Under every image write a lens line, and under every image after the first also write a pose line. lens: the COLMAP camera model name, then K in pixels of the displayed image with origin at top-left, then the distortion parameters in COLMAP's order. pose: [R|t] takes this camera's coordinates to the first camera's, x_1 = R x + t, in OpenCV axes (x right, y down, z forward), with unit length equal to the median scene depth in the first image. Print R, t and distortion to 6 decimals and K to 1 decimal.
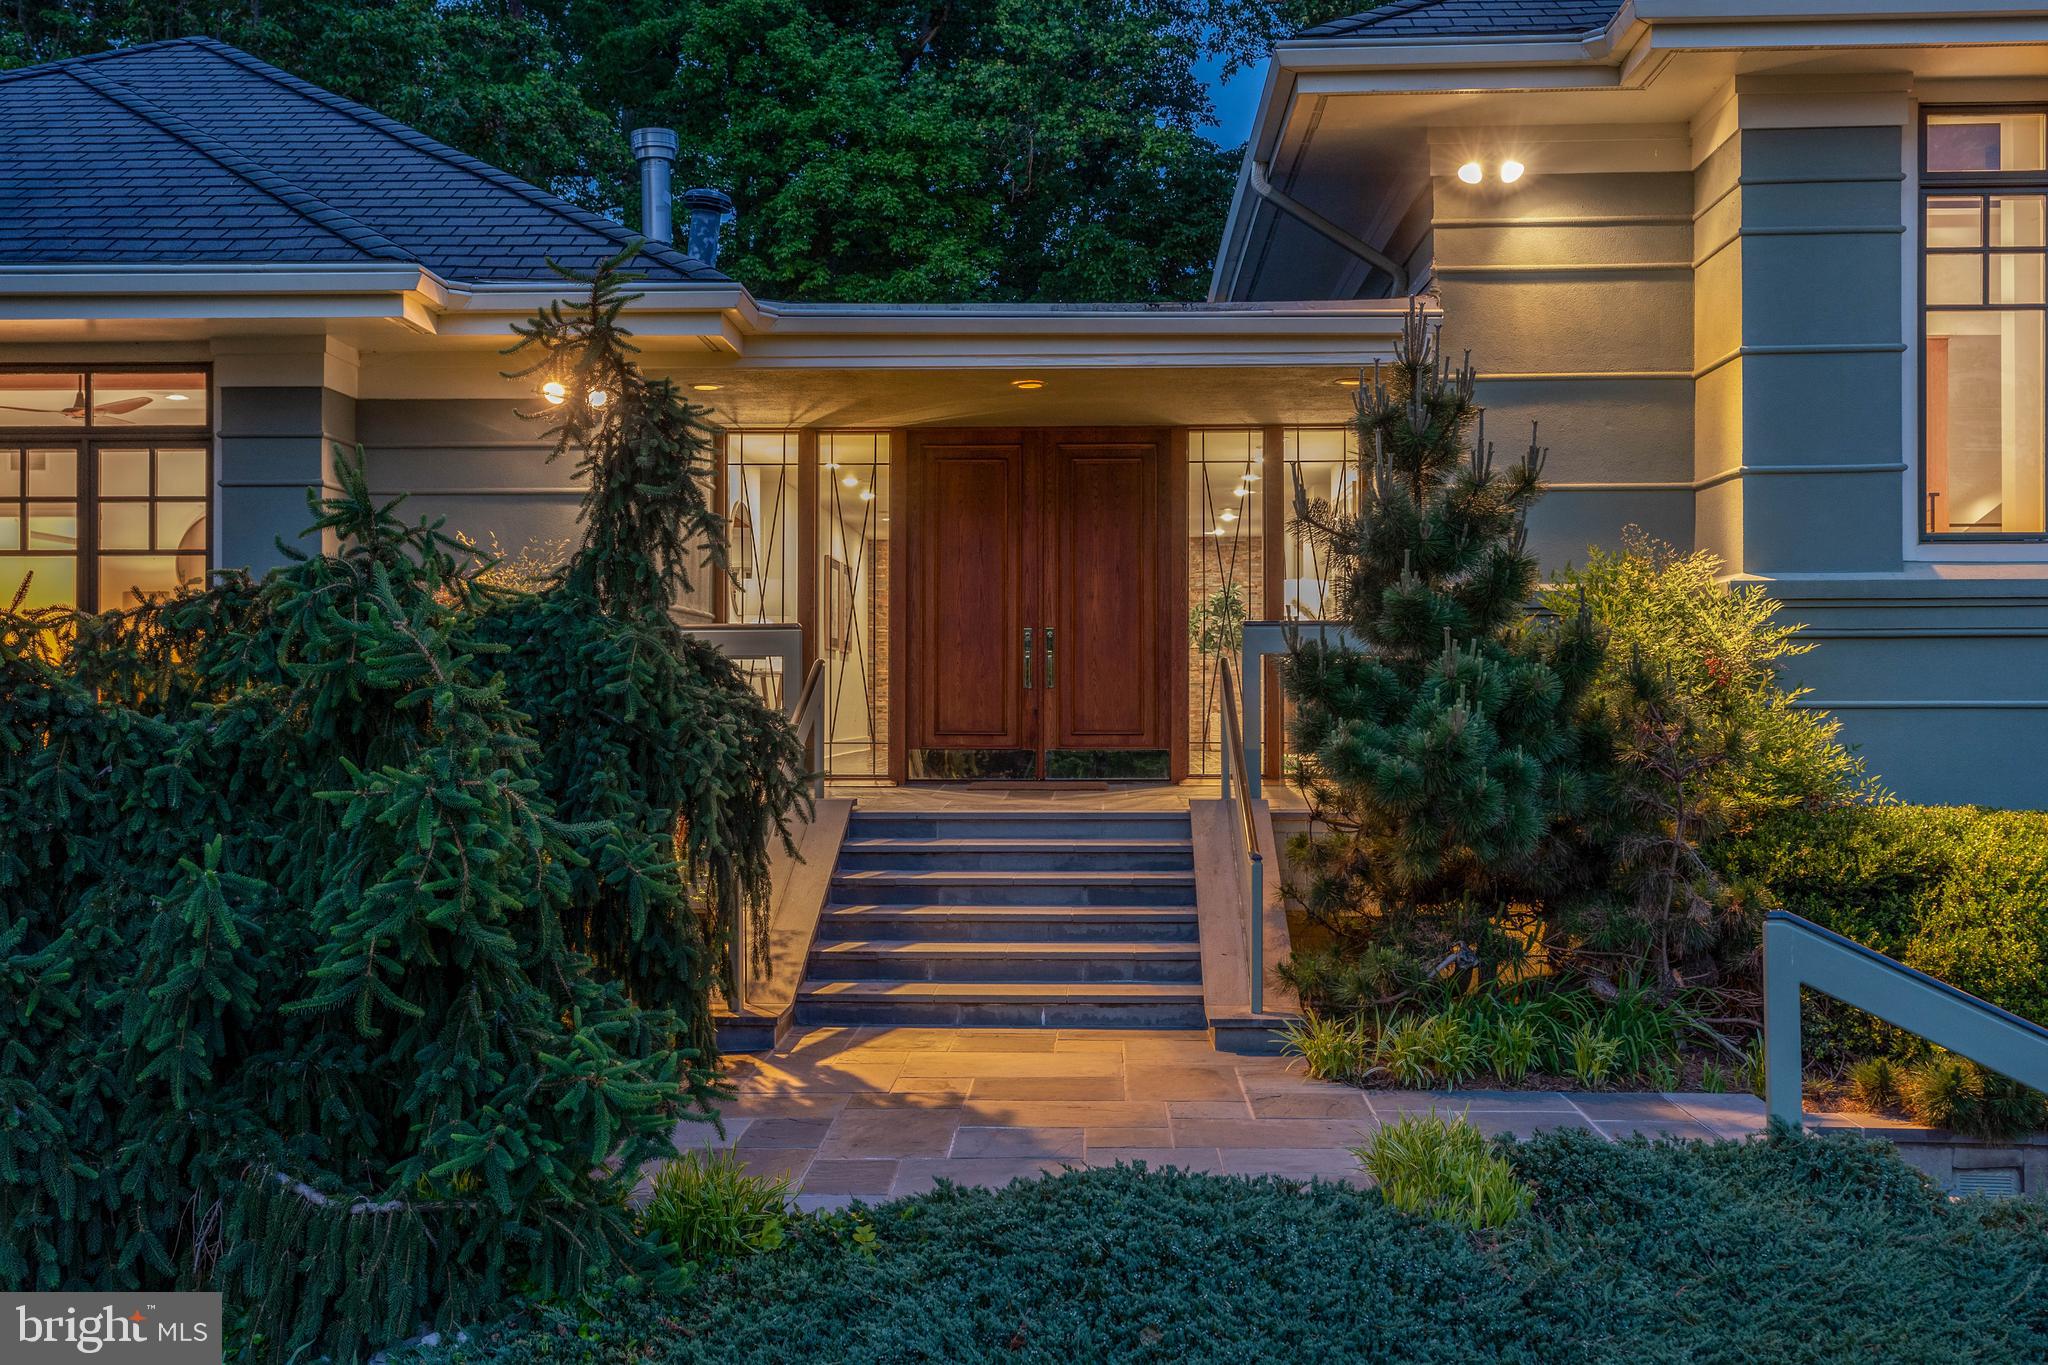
lens RADIAL K [[2025.4, 0, 1028.4], [0, 2025.4, 684.1], [0, 0, 1]] dist [0.010779, 0.000892]
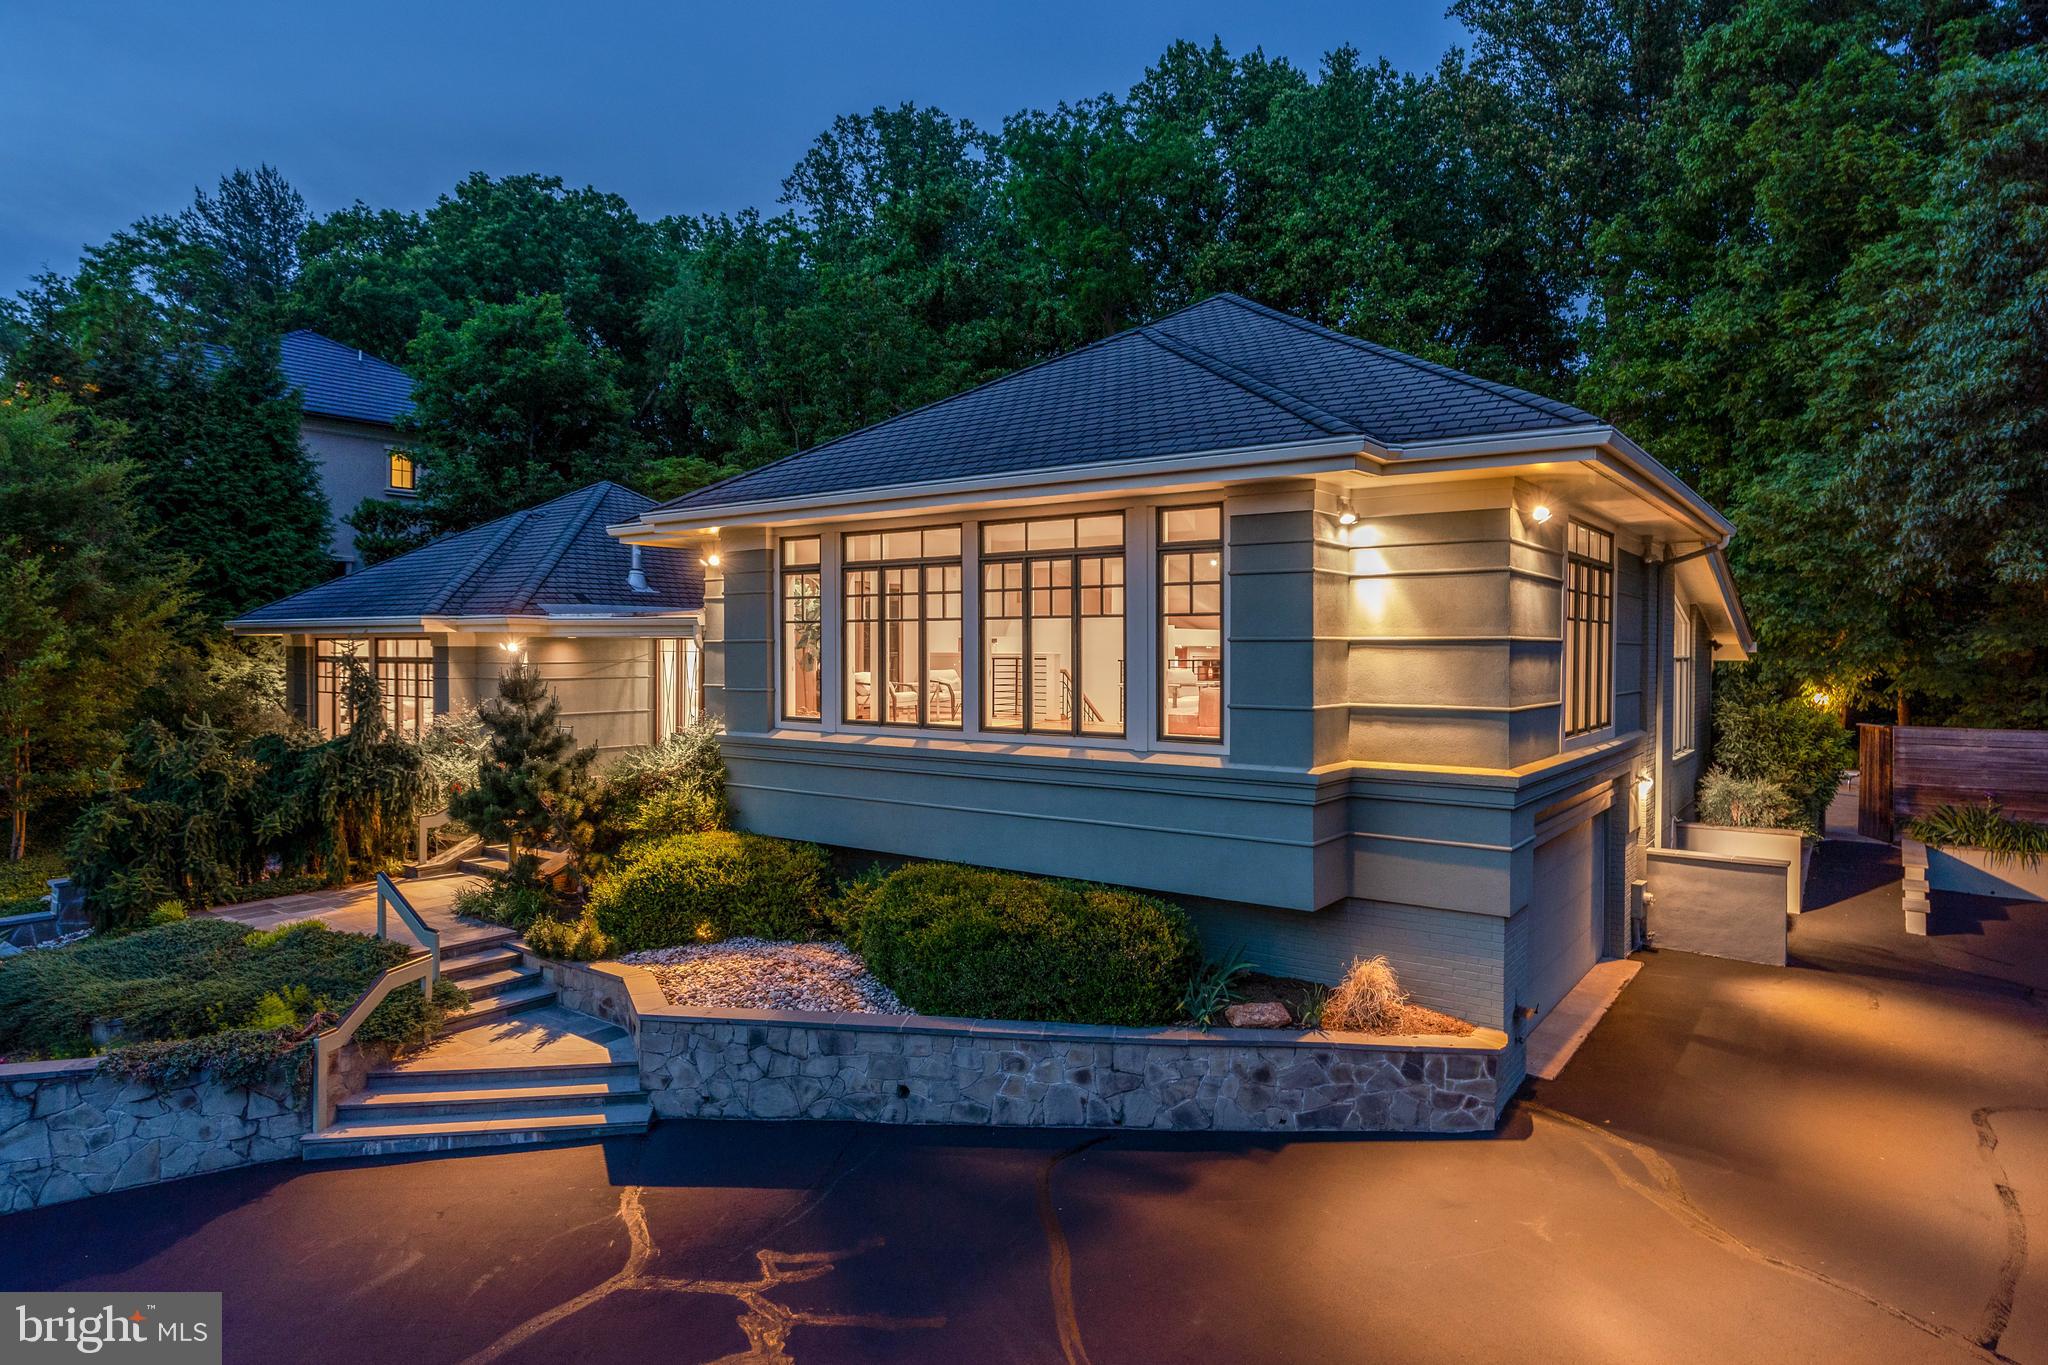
lens RADIAL K [[1170.2, 0, 1024.0], [0, 1170.2, 682.5], [0, 0, 1]] dist [-0.000965, -0.000162]
pose [[0.829189, 0.019441, -0.558630, 1.532888], [0.001495, 0.999314, 0.036996, -0.175876], [0.558966, -0.031512, 0.828592, 0.023637]]
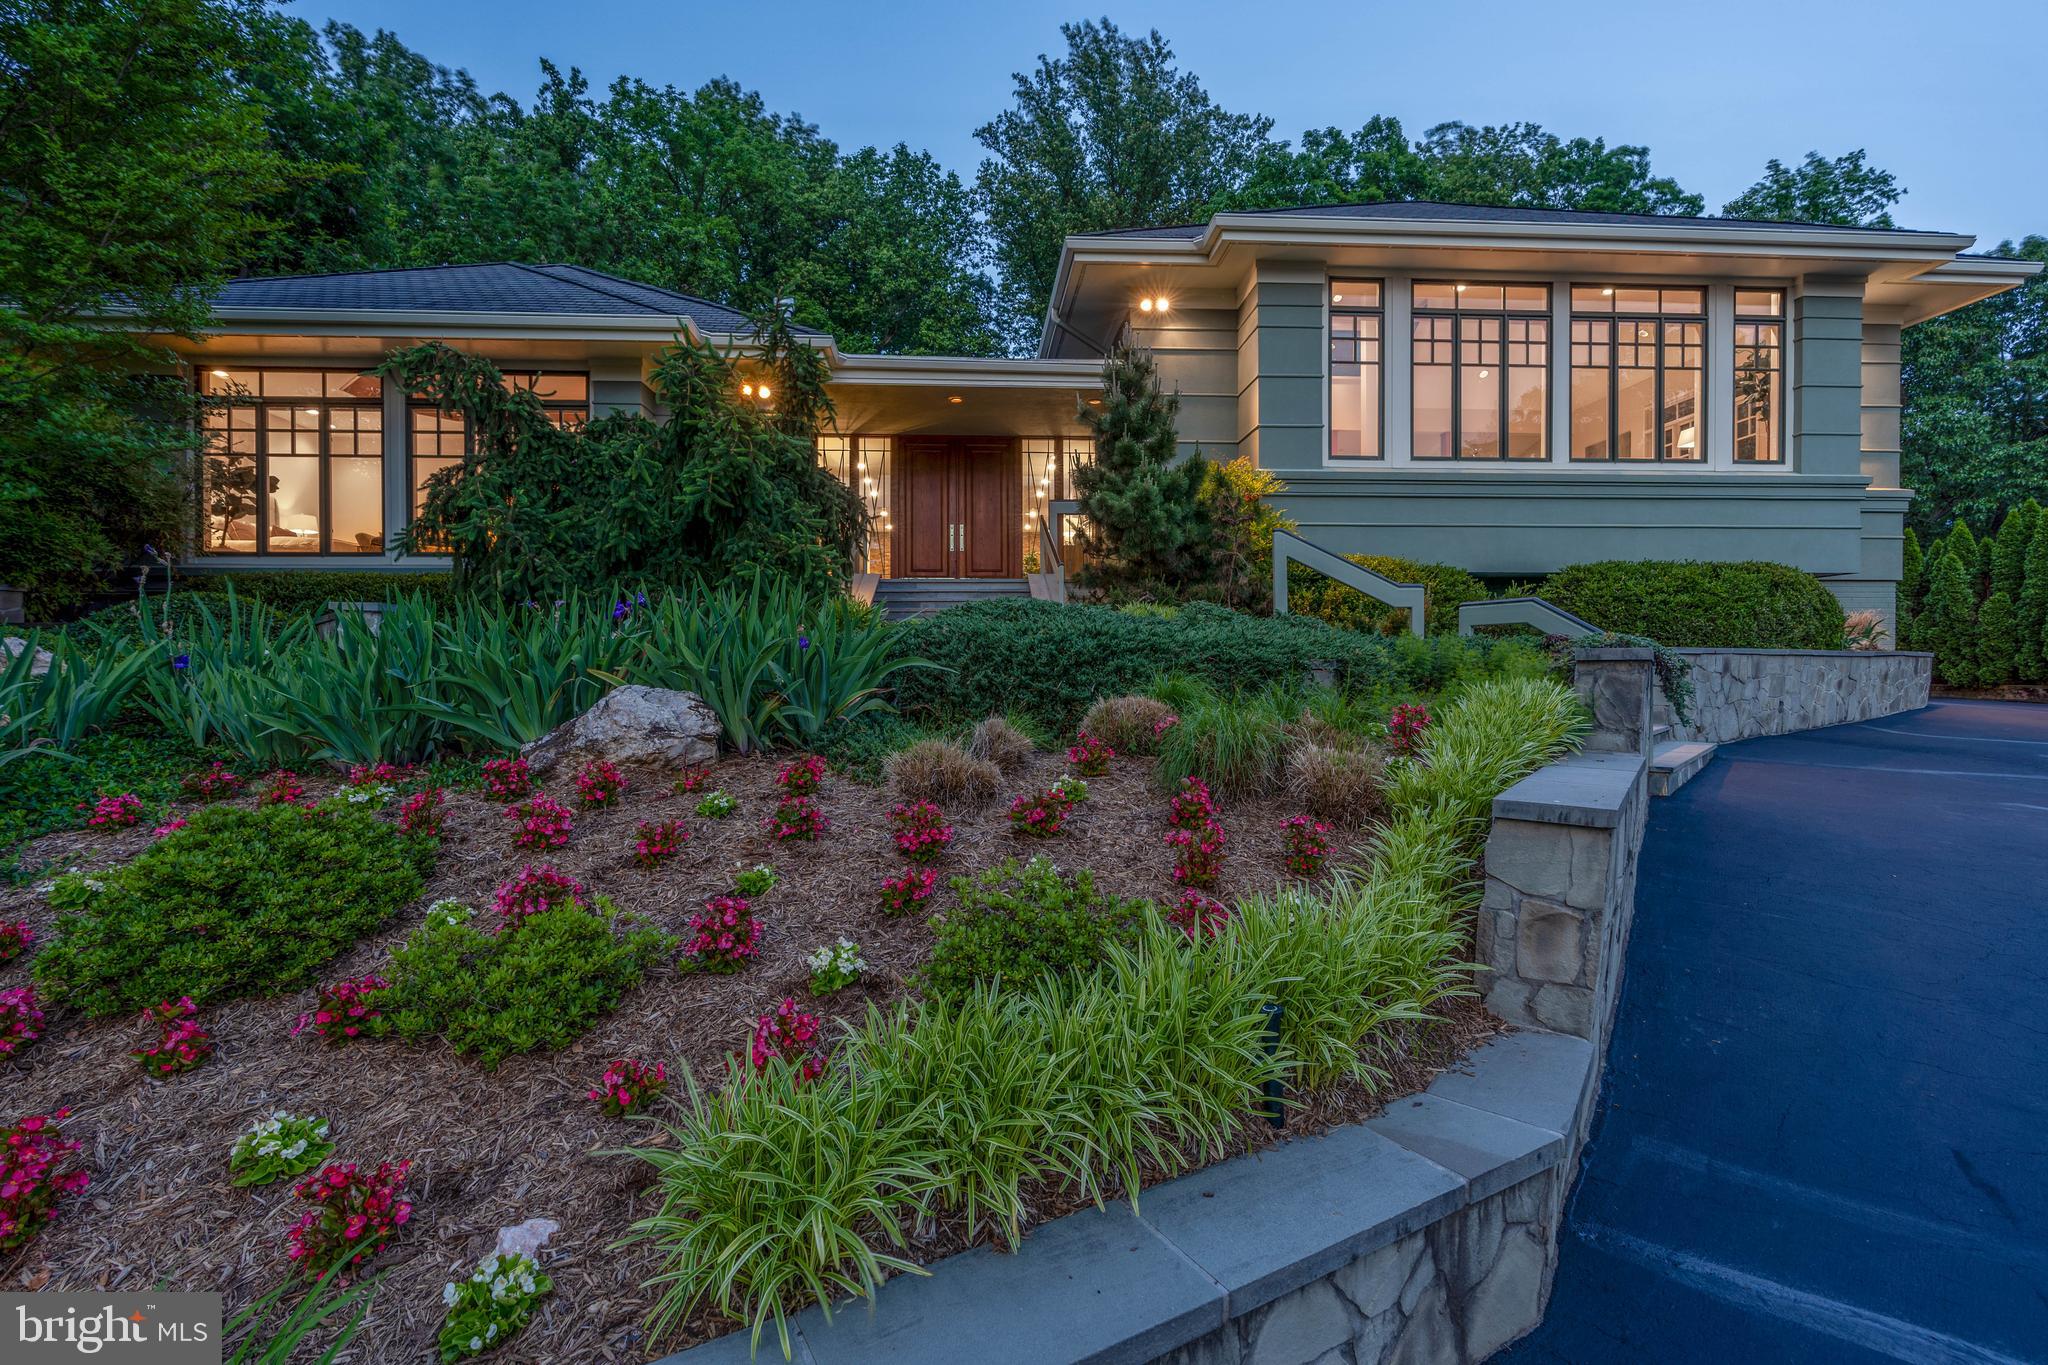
lens RADIAL K [[925.7, 0, 1023.0], [0, 925.7, 685.0], [0, 0, 1]] dist [-0.002517, 0.001161]
pose [[0.994848, -0.004368, 0.101280, -0.038248], [0.002731, 0.999863, 0.016304, 0.190842], [-0.101337, -0.015943, 0.994724, -0.066284]]
